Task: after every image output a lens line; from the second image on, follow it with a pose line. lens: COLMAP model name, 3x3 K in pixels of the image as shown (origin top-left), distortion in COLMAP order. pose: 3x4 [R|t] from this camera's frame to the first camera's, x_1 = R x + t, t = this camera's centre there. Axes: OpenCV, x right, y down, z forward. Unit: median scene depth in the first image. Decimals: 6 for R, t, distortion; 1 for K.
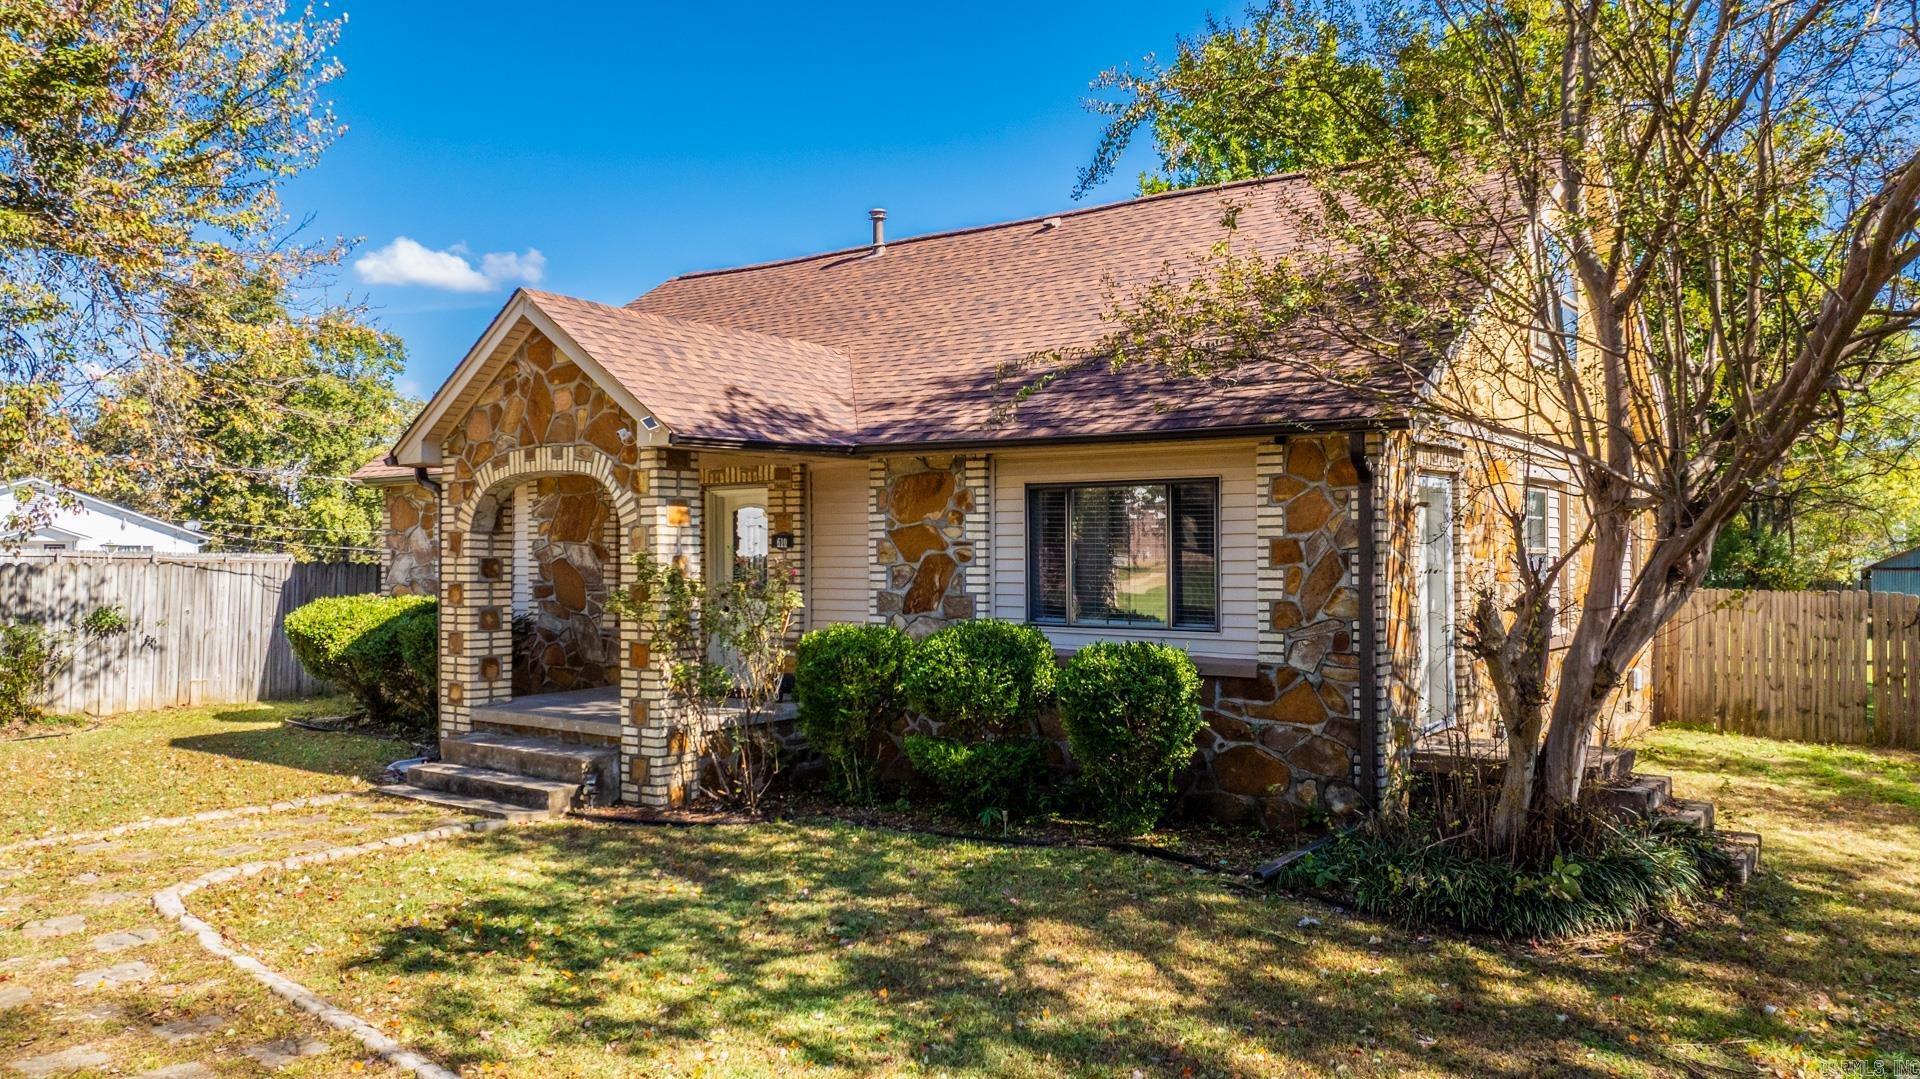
lens RADIAL K [[1355.8, 0, 963.8], [0, 1355.8, 536.7], [0, 0, 1]] dist [-0.011881, -0.013666]
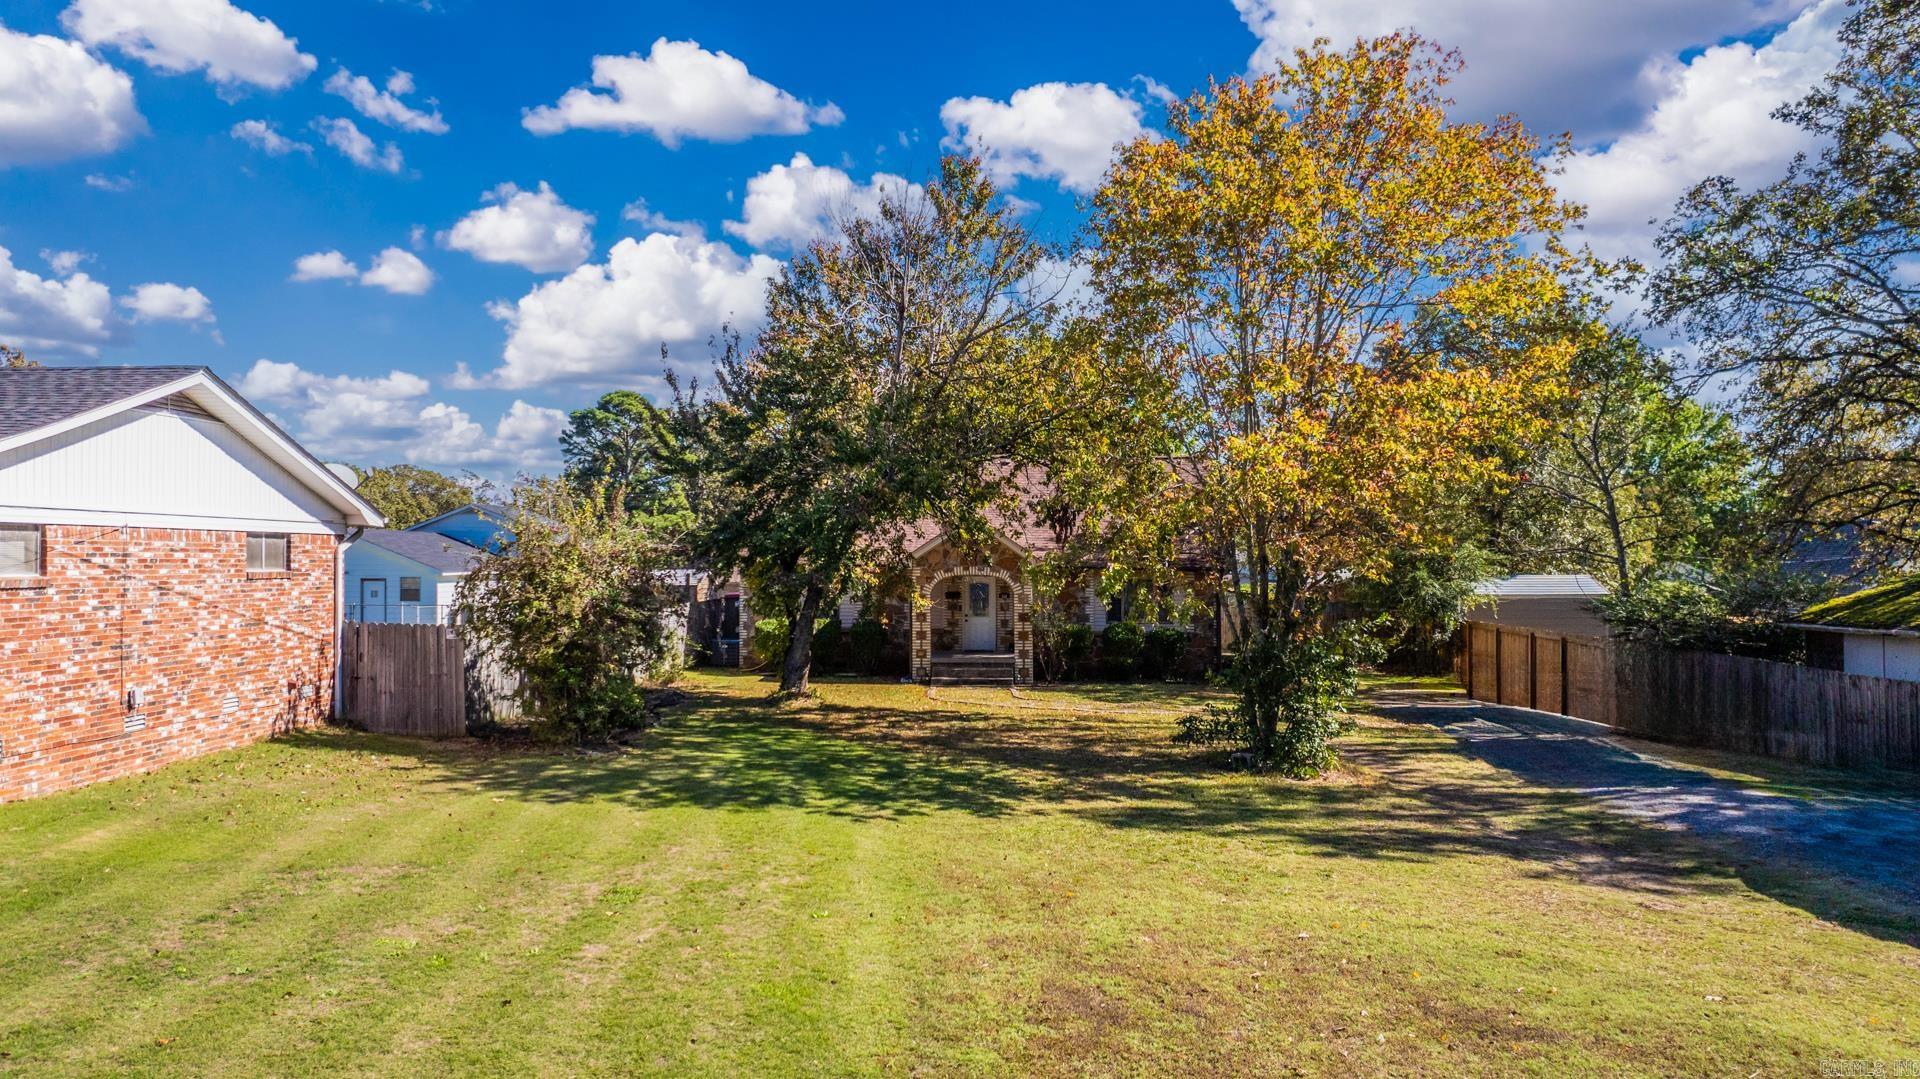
lens RADIAL K [[1355.8, 0, 960.3], [0, 1355.8, 546.9], [0, 0, 1]] dist [-0.011881, -0.013666]
pose [[0.818487, 0.008798, 0.574457, -2.014687], [-0.014528, 0.999880, 0.005385, -0.123763], [-0.574341, -0.012753, 0.818517, -1.377037]]
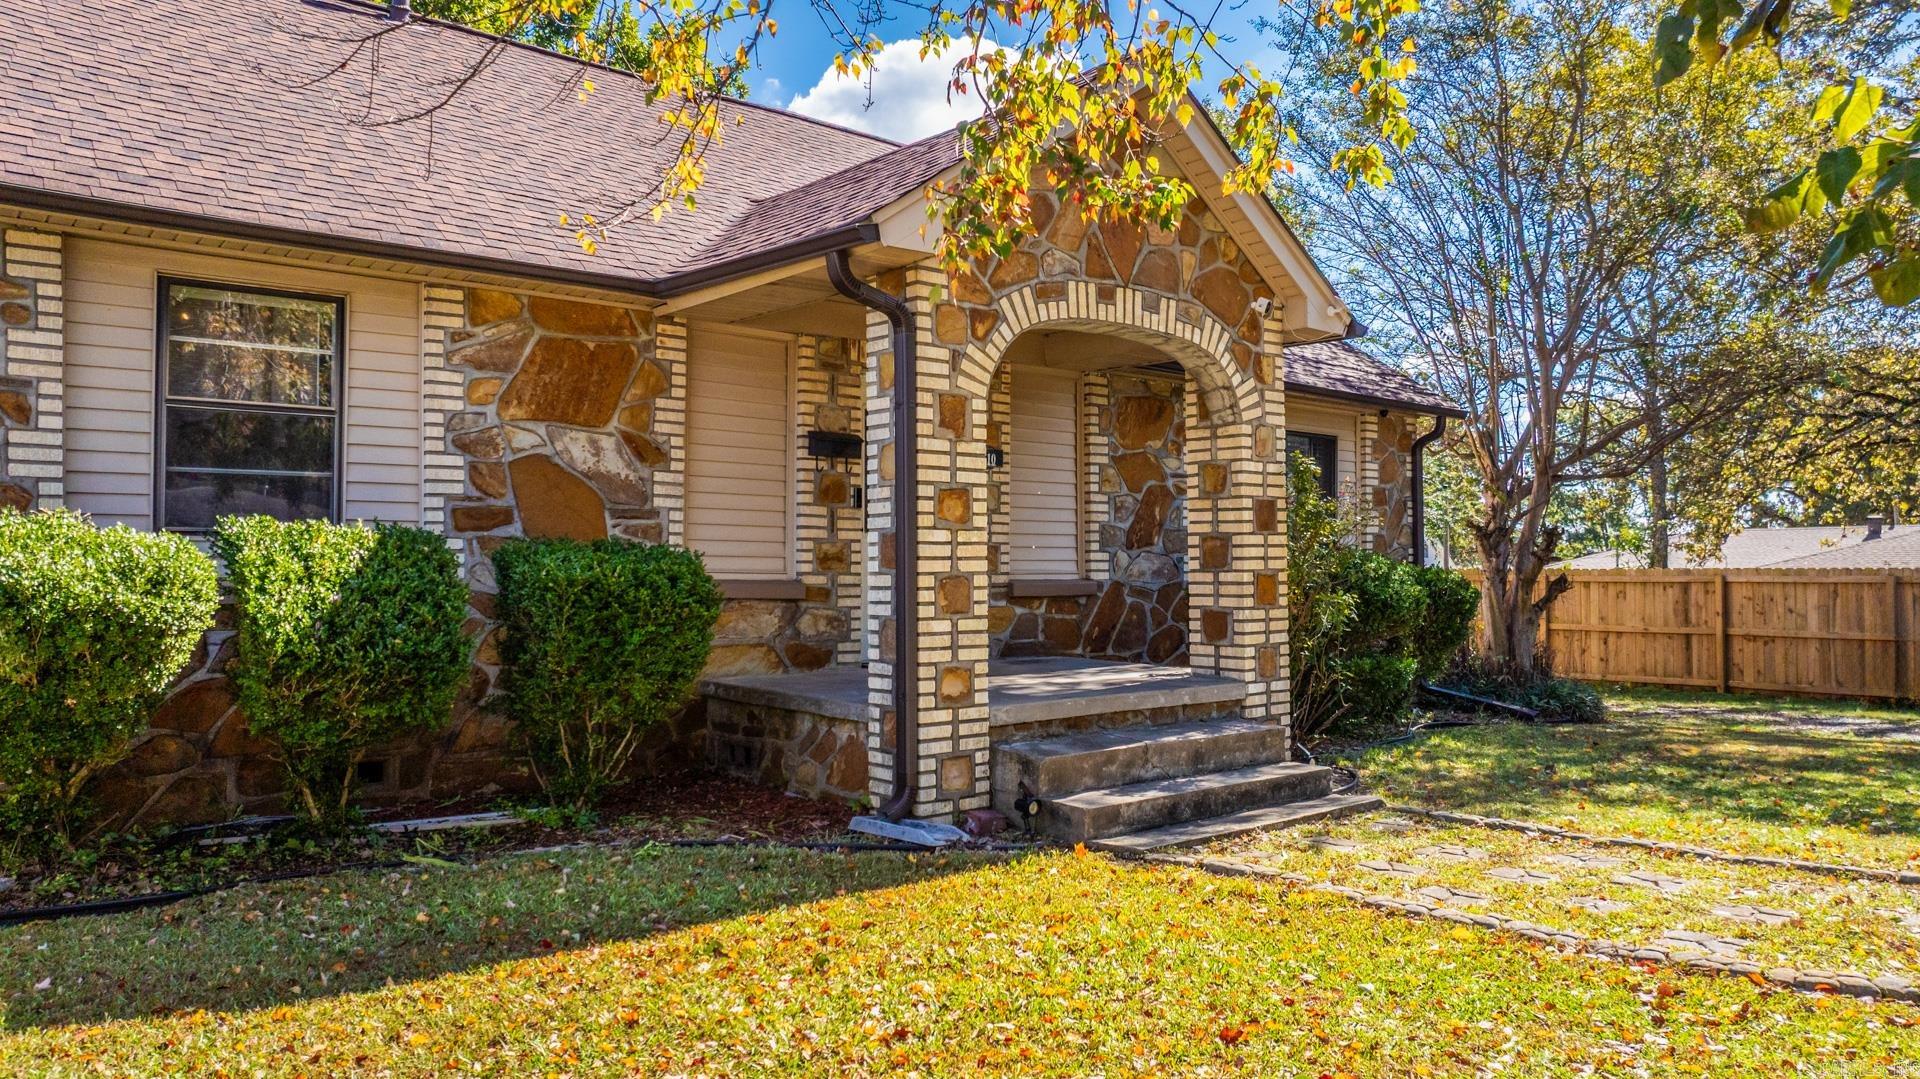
lens RADIAL K [[1355.8, 0, 963.7], [0, 1355.8, 540.9], [0, 0, 1]] dist [-0.011881, -0.013666]
pose [[0.225175, 0.020312, 0.974107, -0.975778], [-0.015695, 0.999729, -0.017218, 0.070552], [-0.974192, -0.011412, 0.225433, 0.927970]]
